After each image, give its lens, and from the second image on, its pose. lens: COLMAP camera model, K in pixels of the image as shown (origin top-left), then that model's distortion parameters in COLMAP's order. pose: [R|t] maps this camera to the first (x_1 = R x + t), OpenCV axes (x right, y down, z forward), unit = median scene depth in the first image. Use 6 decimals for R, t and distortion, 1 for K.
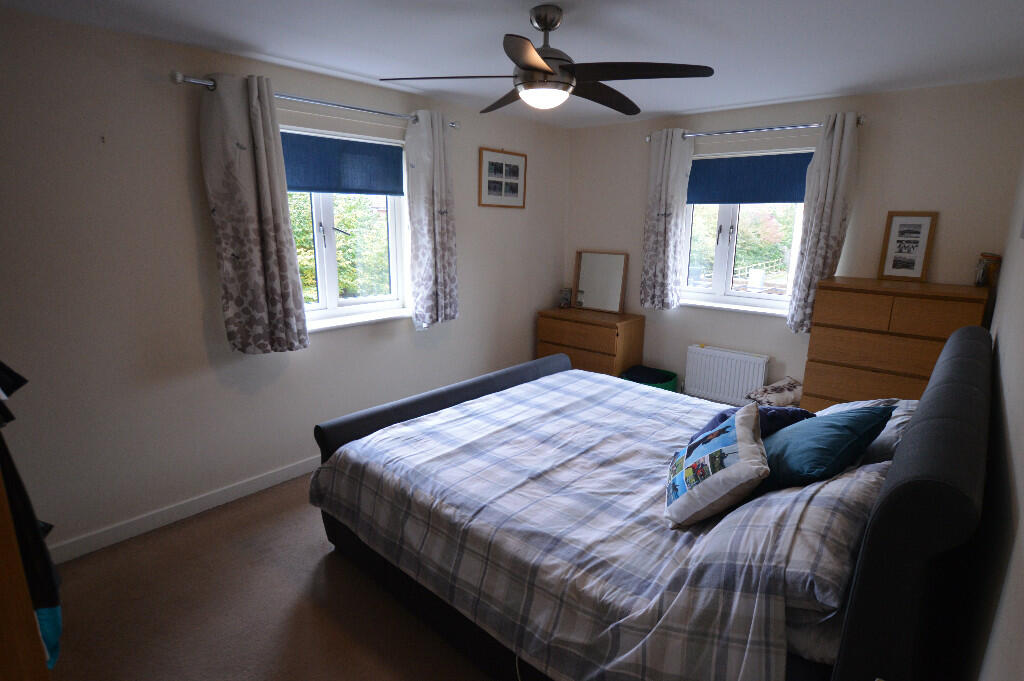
lens RADIAL K [[529.5, 0, 511.8], [0, 529.5, 342.2], [0, 0, 1]] dist [-0.000197, 0.000004]
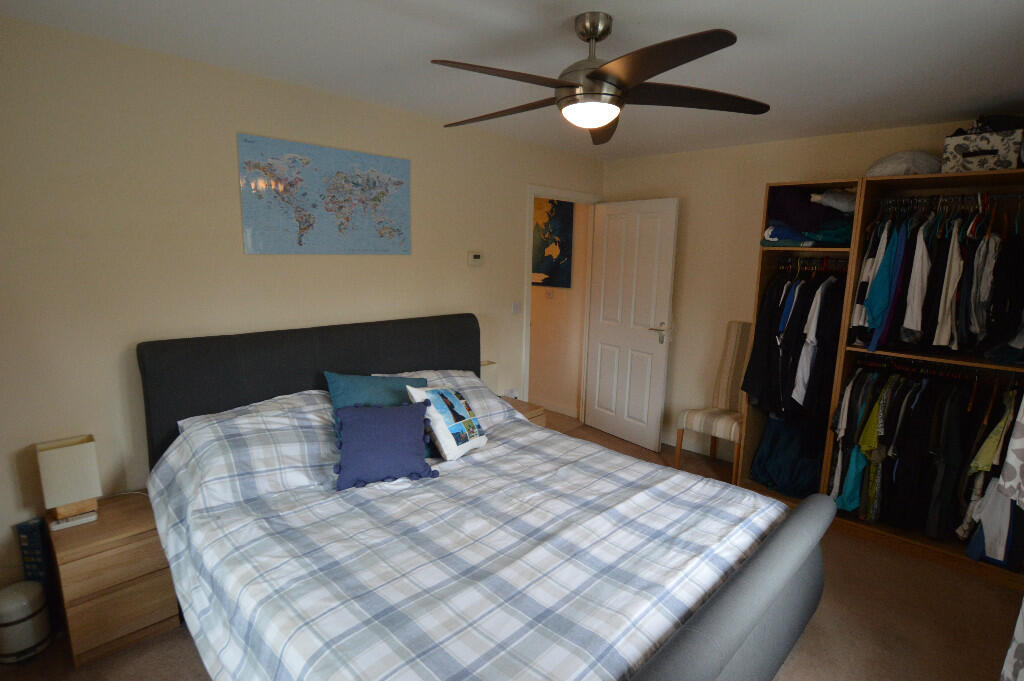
lens RADIAL K [[529.5, 0, 511.5], [0, 529.5, 344.2], [0, 0, 1]] dist [-0.000197, 0.000004]
pose [[-0.998916, -0.032210, 0.033604, 0.130371], [-0.016385, 0.919035, 0.393836, -0.399400], [-0.043569, 0.392859, -0.918566, 1.712318]]
